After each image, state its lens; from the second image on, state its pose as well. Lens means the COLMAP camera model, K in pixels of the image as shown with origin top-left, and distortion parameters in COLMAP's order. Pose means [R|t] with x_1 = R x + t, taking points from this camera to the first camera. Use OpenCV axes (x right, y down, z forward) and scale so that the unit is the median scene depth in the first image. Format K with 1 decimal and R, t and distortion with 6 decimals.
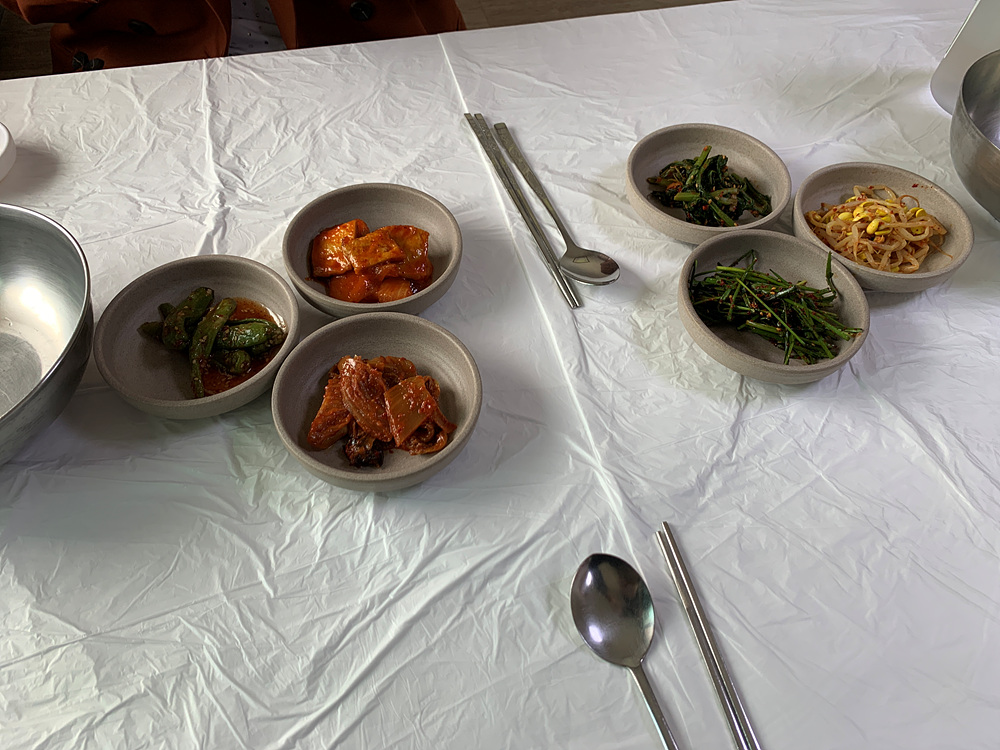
lens RADIAL K [[753.4, 0, 503.2], [0, 753.4, 354.5], [0, 0, 1]] dist [0.059322, -0.128686]
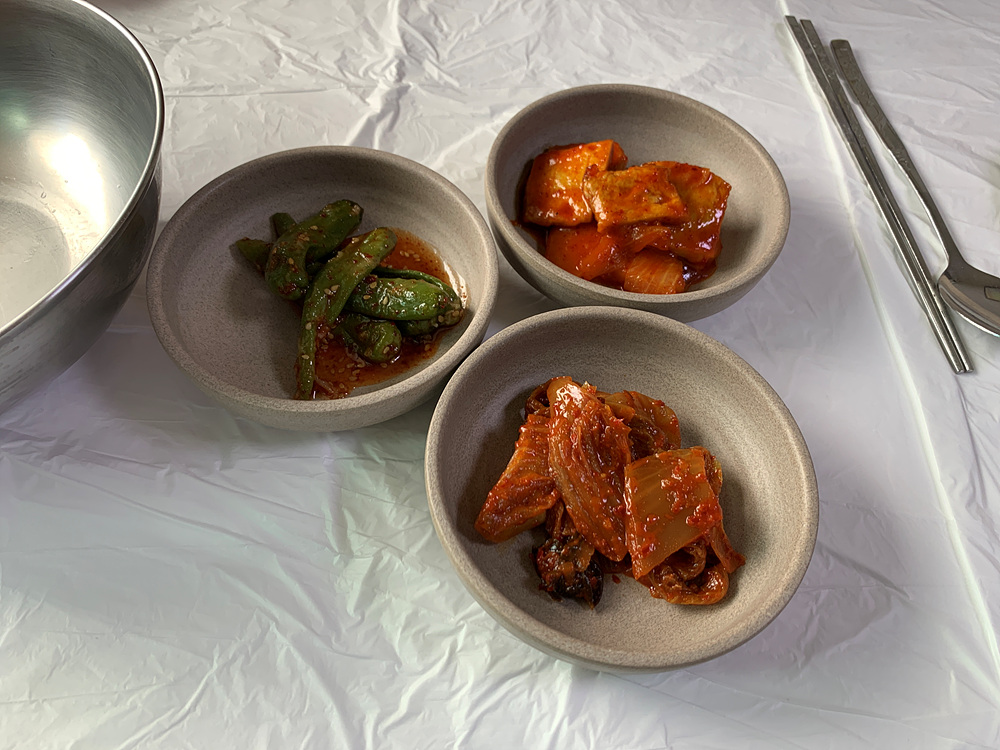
lens RADIAL K [[755.3, 0, 500.0], [0, 755.3, 375.0], [0, 0, 1]] dist [0.032763, -0.060308]
pose [[0.964484, 0.235629, -0.119376, -0.167890], [-0.226267, 0.970182, 0.086888, -0.032307], [0.136290, -0.056791, 0.989040, 0.398082]]
